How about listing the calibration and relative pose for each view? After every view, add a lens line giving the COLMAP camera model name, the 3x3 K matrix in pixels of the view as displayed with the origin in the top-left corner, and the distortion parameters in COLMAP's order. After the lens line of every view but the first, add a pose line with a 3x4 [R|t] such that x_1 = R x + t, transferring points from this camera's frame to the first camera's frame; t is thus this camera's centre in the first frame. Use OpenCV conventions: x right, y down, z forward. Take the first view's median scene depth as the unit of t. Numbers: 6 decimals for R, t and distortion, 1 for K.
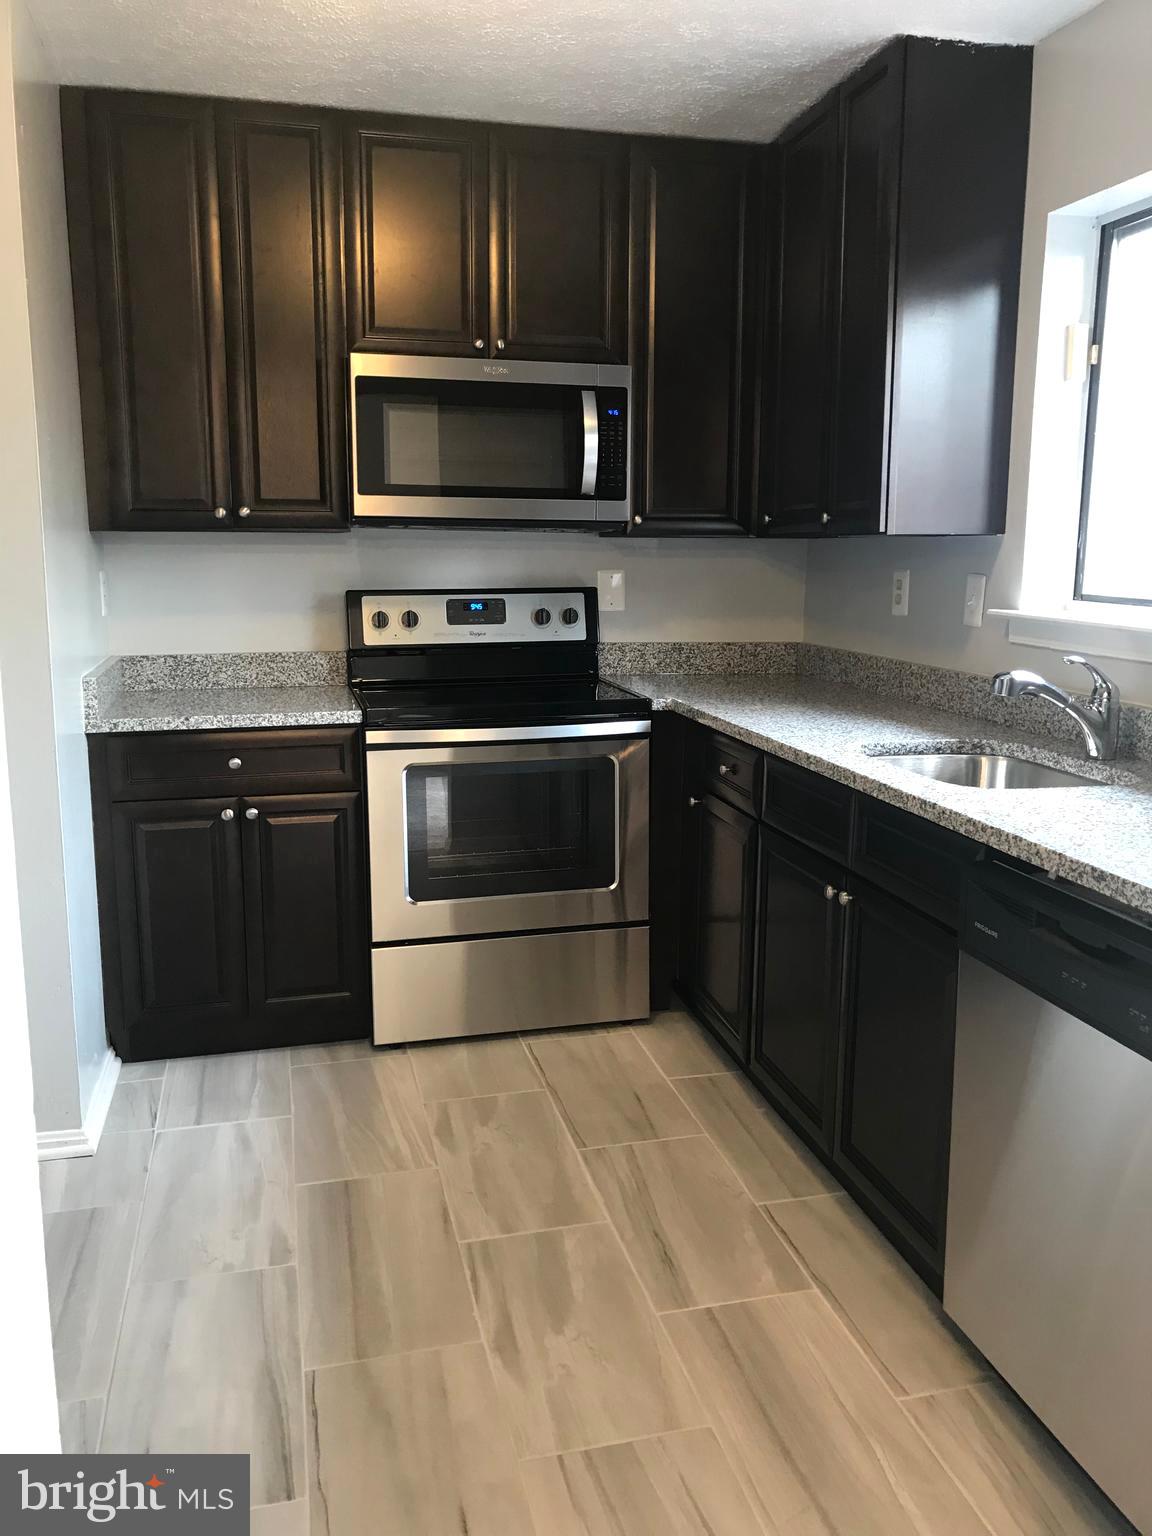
lens RADIAL K [[1268.6, 0, 576.0], [0, 1268.6, 768.0], [0, 0, 1]] dist [0.041989, -0.003183]
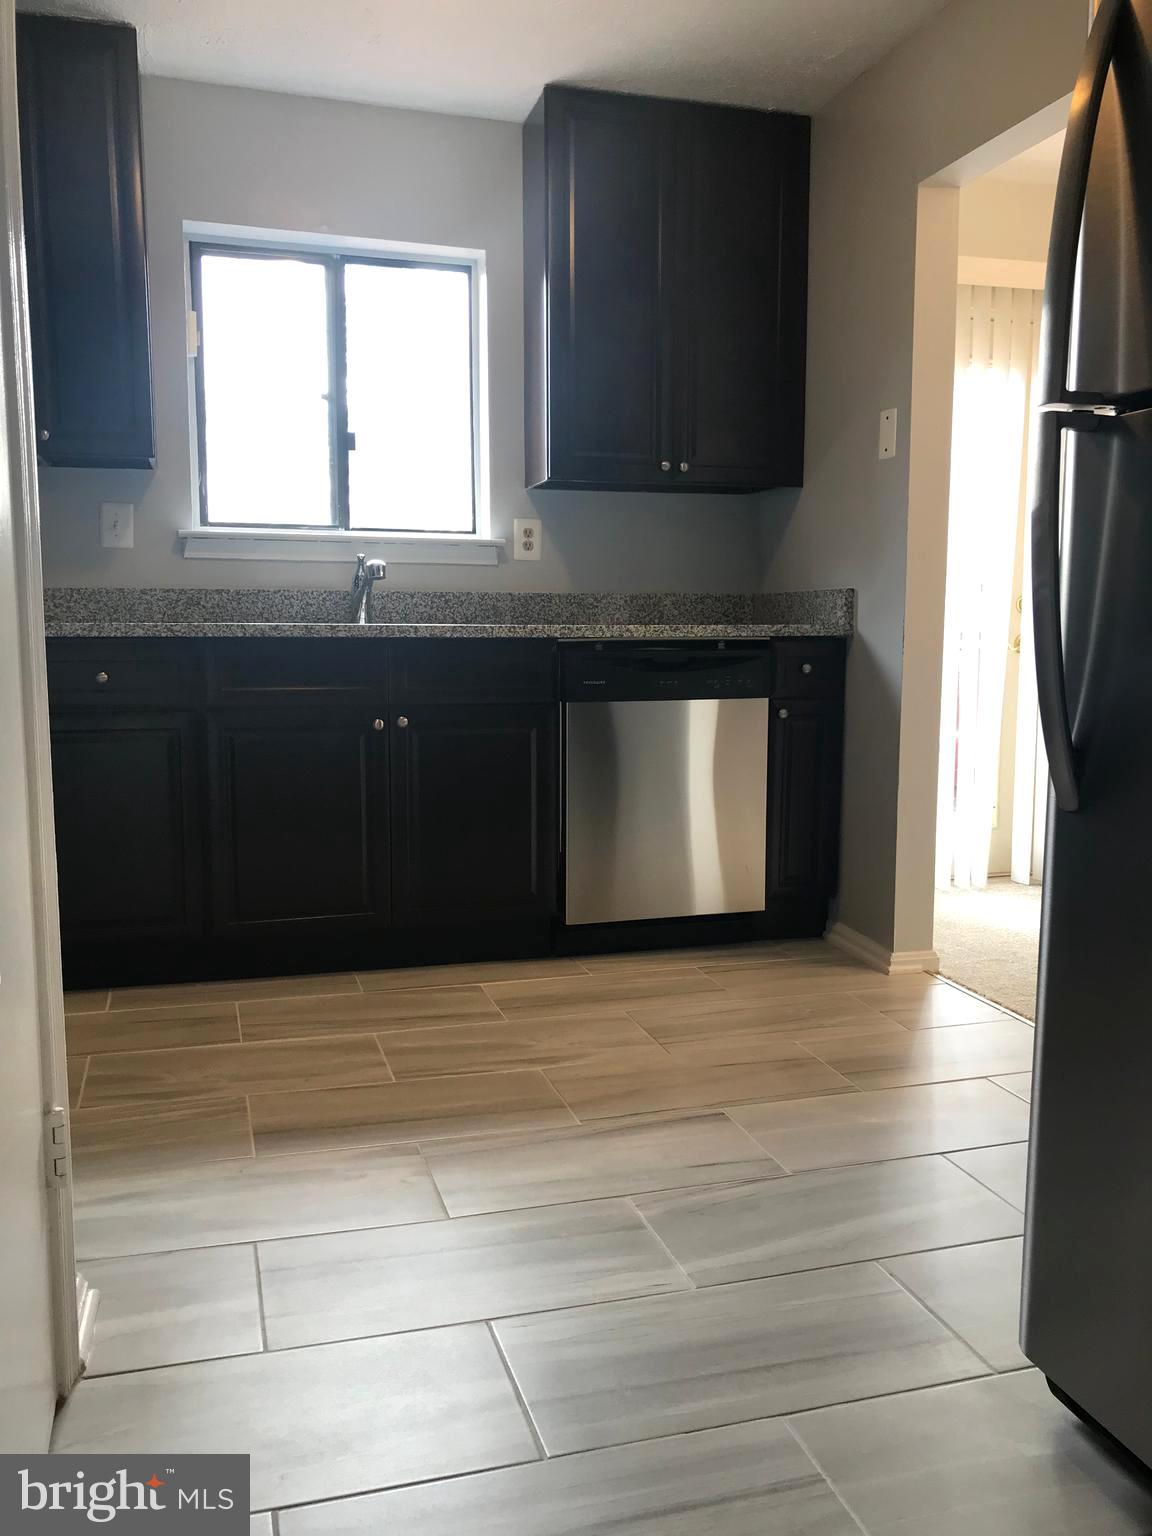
lens RADIAL K [[1268.6, 0, 576.0], [0, 1268.6, 768.0], [0, 0, 1]] dist [0.041989, -0.003183]
pose [[-0.044798, -0.133112, 0.990088, -1.100360], [0.176249, 0.974484, 0.138989, -0.005588], [-0.983326, 0.180728, -0.020194, 0.812926]]
